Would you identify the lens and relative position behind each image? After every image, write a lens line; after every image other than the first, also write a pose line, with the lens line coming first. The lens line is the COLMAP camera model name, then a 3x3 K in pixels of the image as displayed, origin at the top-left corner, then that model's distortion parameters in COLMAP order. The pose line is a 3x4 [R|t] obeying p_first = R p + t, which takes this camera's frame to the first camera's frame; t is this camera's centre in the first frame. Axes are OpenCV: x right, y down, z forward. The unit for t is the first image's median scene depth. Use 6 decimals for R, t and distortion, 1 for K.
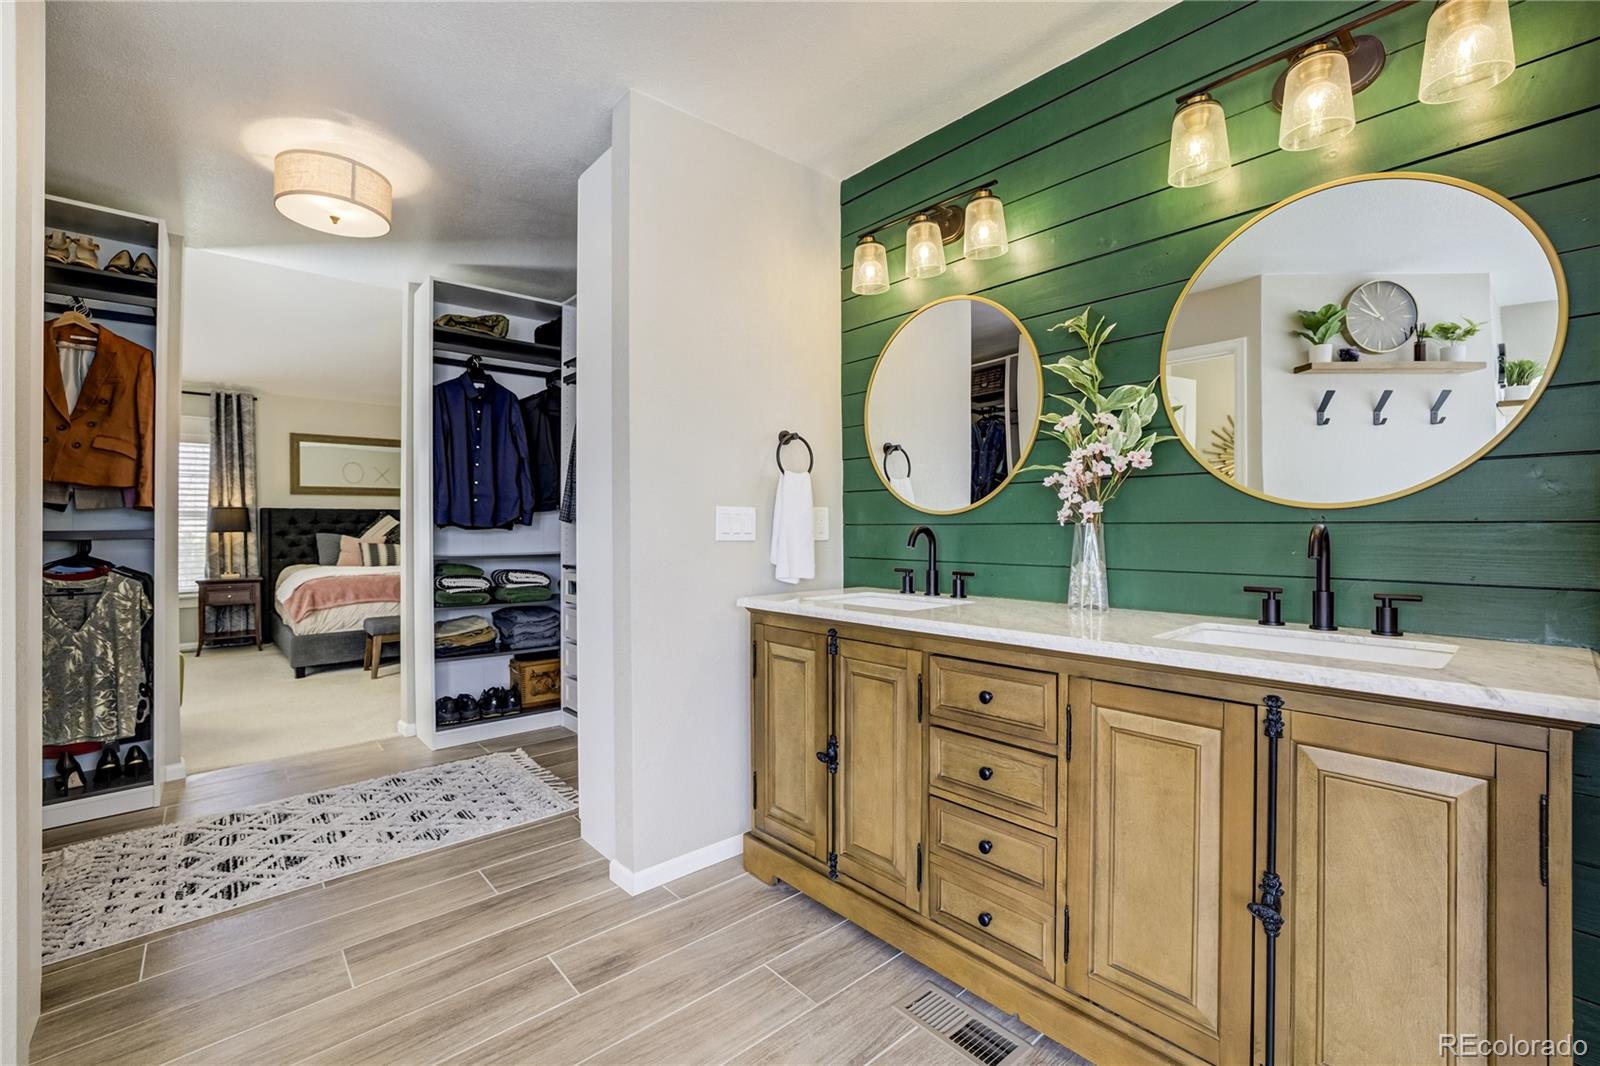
lens RADIAL K [[690.0, 0, 802.3], [0, 690.0, 532.4], [0, 0, 1]] dist [-0.031900, 0.009655]
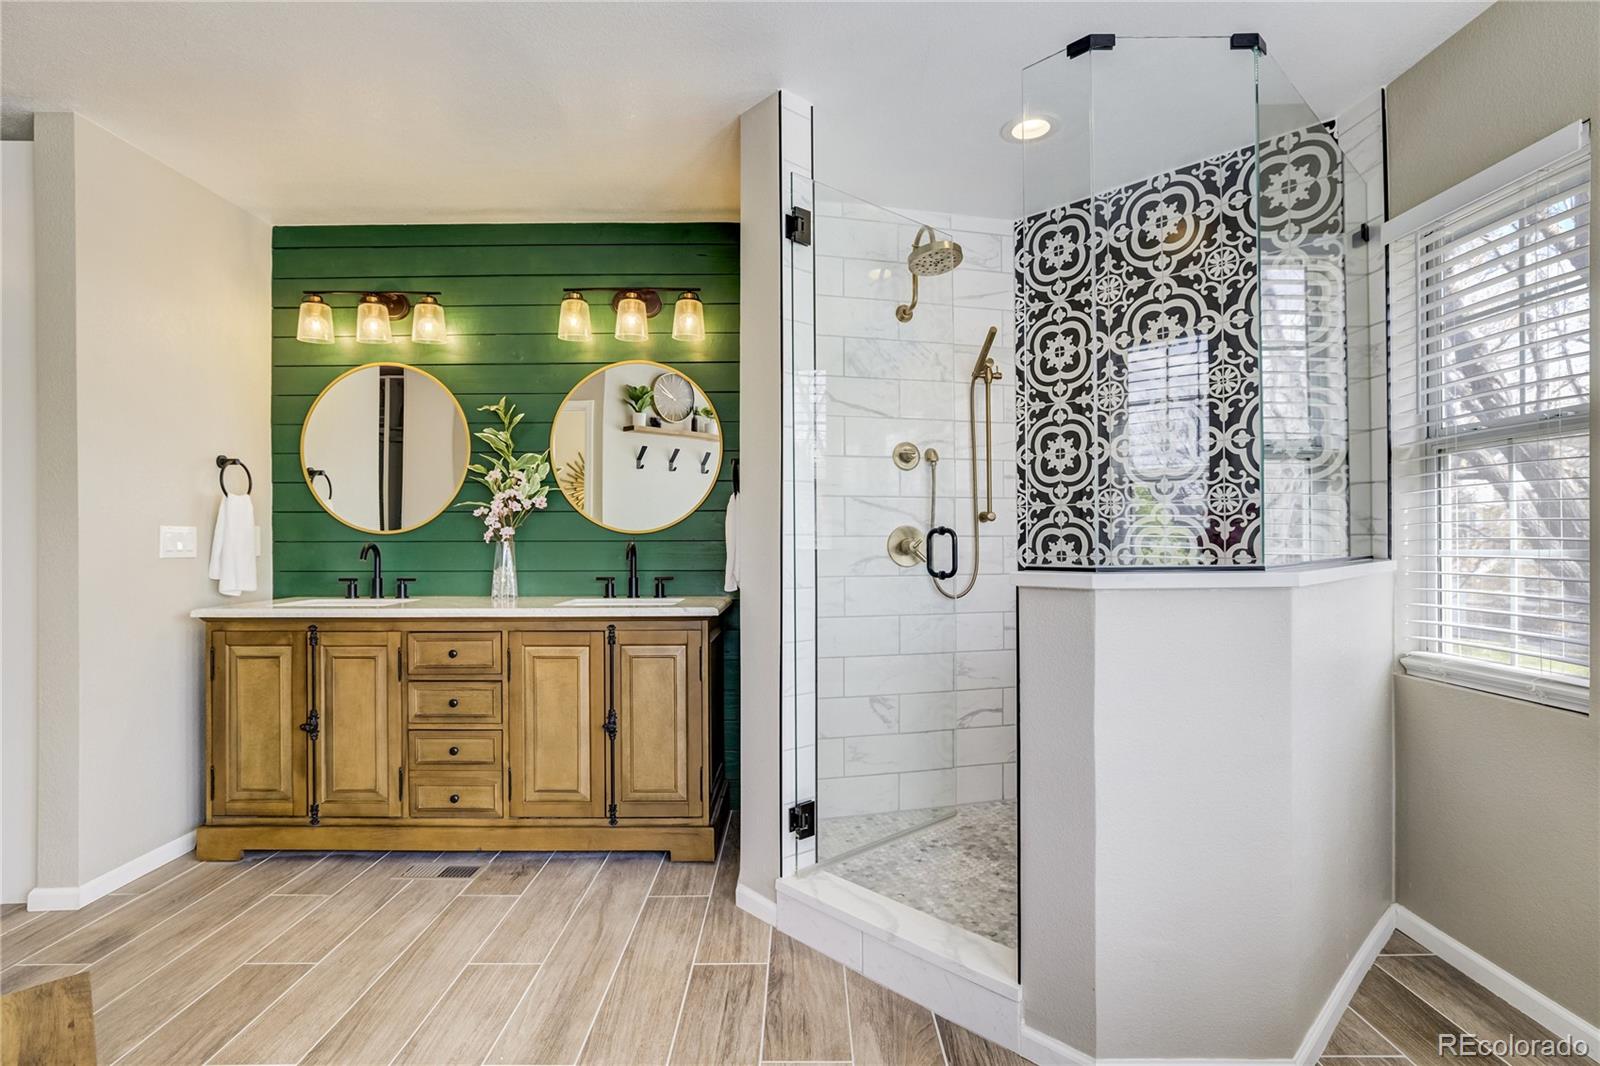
lens RADIAL K [[808.9, 0, 810.9], [0, 808.9, 534.4], [0, 0, 1]] dist [-0.023411, 0.003577]
pose [[0.660152, 0.004518, 0.751118, -0.468386], [0.007015, 0.999901, -0.012179, -0.002383], [-0.751099, 0.013309, 0.660055, -0.671885]]
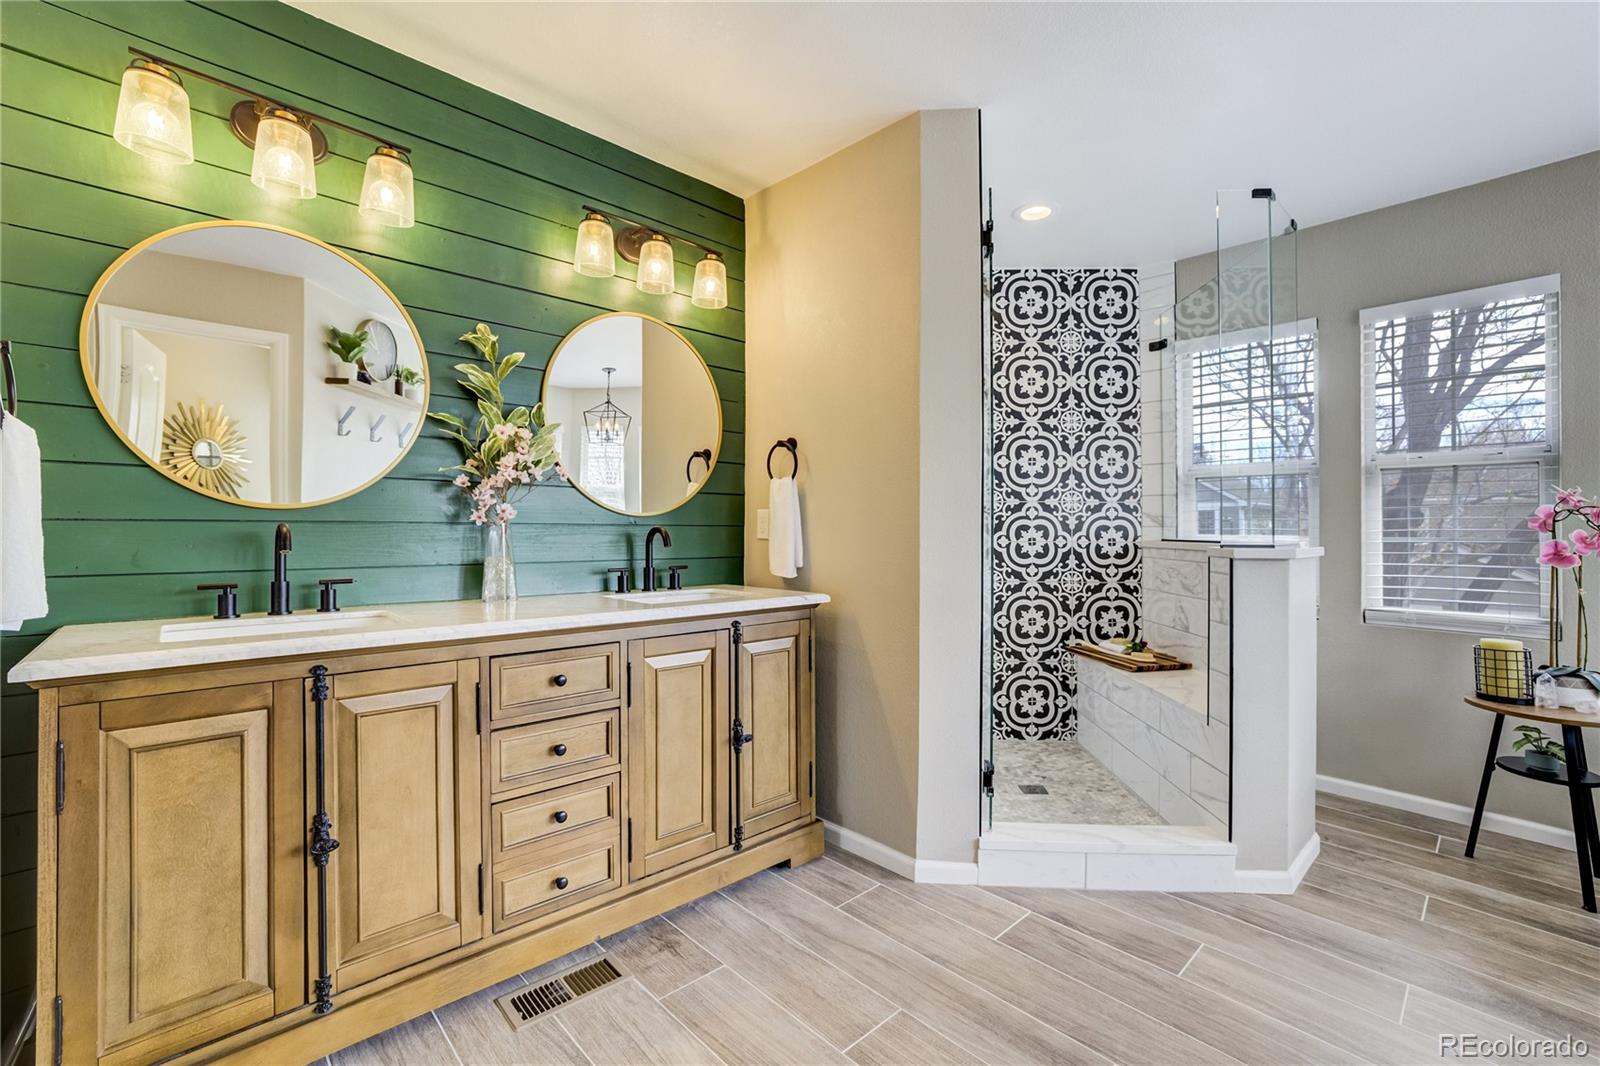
lens RADIAL K [[690.0, 0, 803.4], [0, 690.0, 530.1], [0, 0, 1]] dist [-0.031900, 0.009655]
pose [[-0.038729, 0.001912, 0.999248, -0.698347], [0.001496, 0.999997, -0.001855, 0.000843], [-0.999249, 0.001423, -0.038732, 0.536398]]
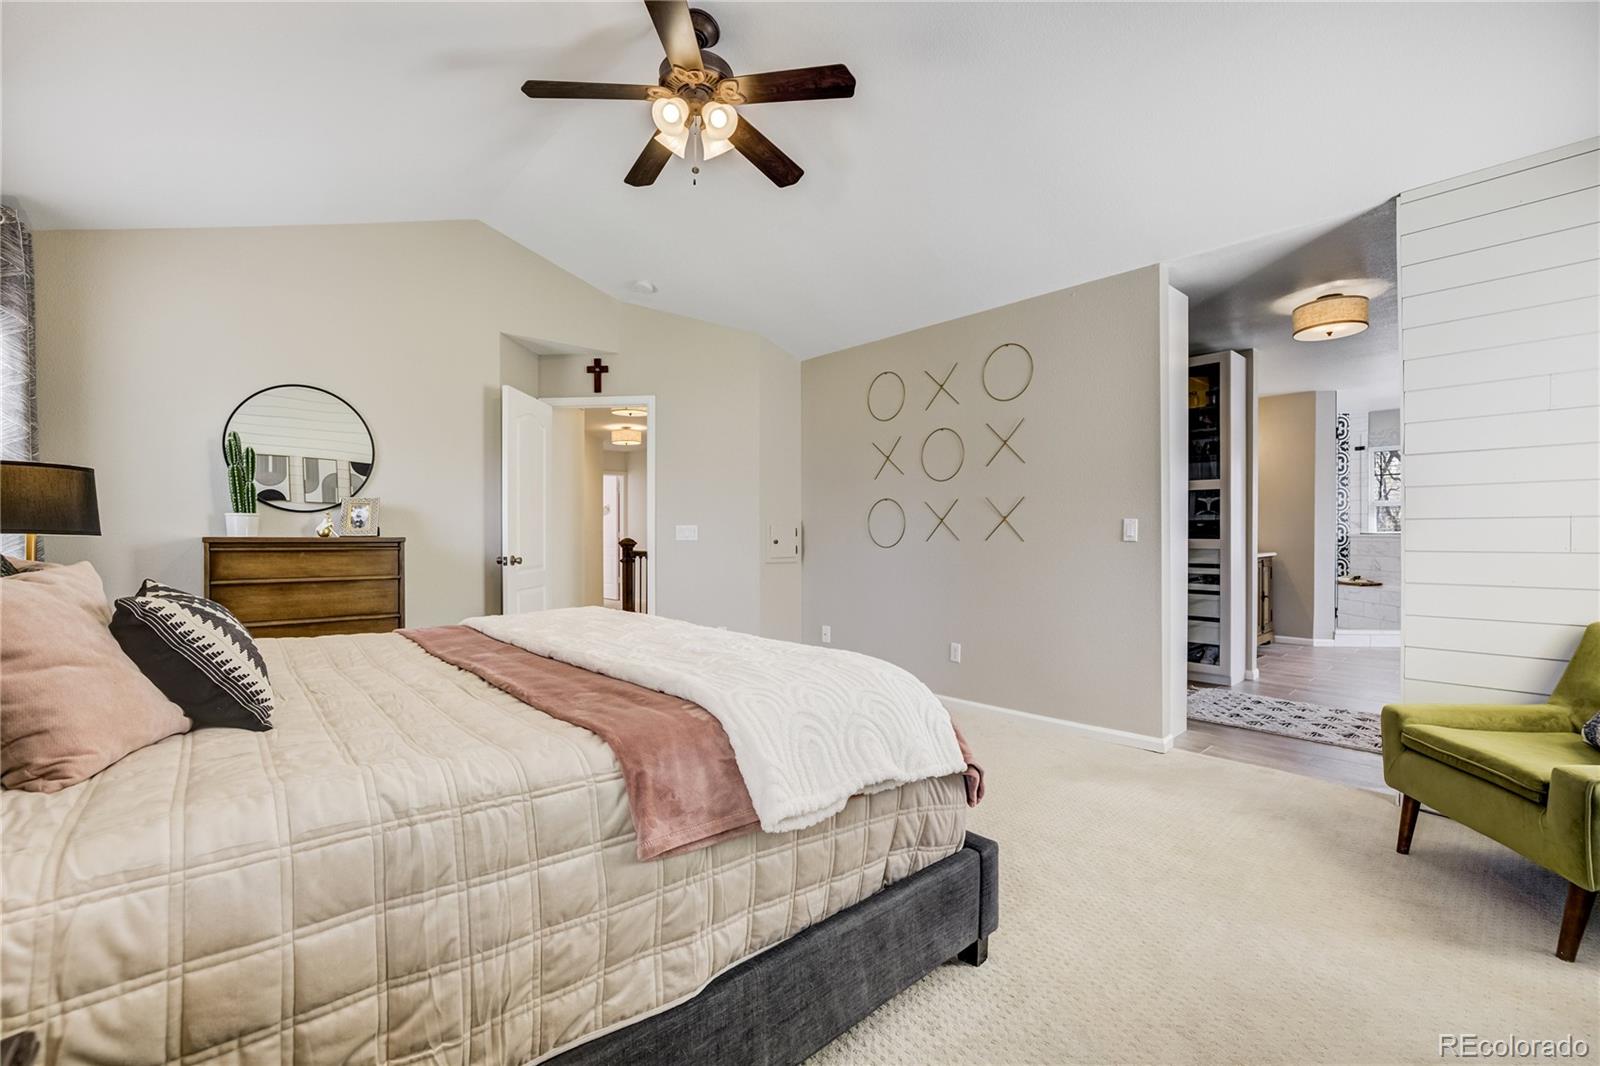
lens RADIAL K [[690.0, 0, 801.6], [0, 690.0, 545.6], [0, 0, 1]] dist [-0.031900, 0.009655]
pose [[-0.033266, -0.013460, 0.999356, -2.392458], [0.009179, 0.999863, 0.013772, 0.009293], [-0.999404, 0.009631, -0.033138, 2.441491]]
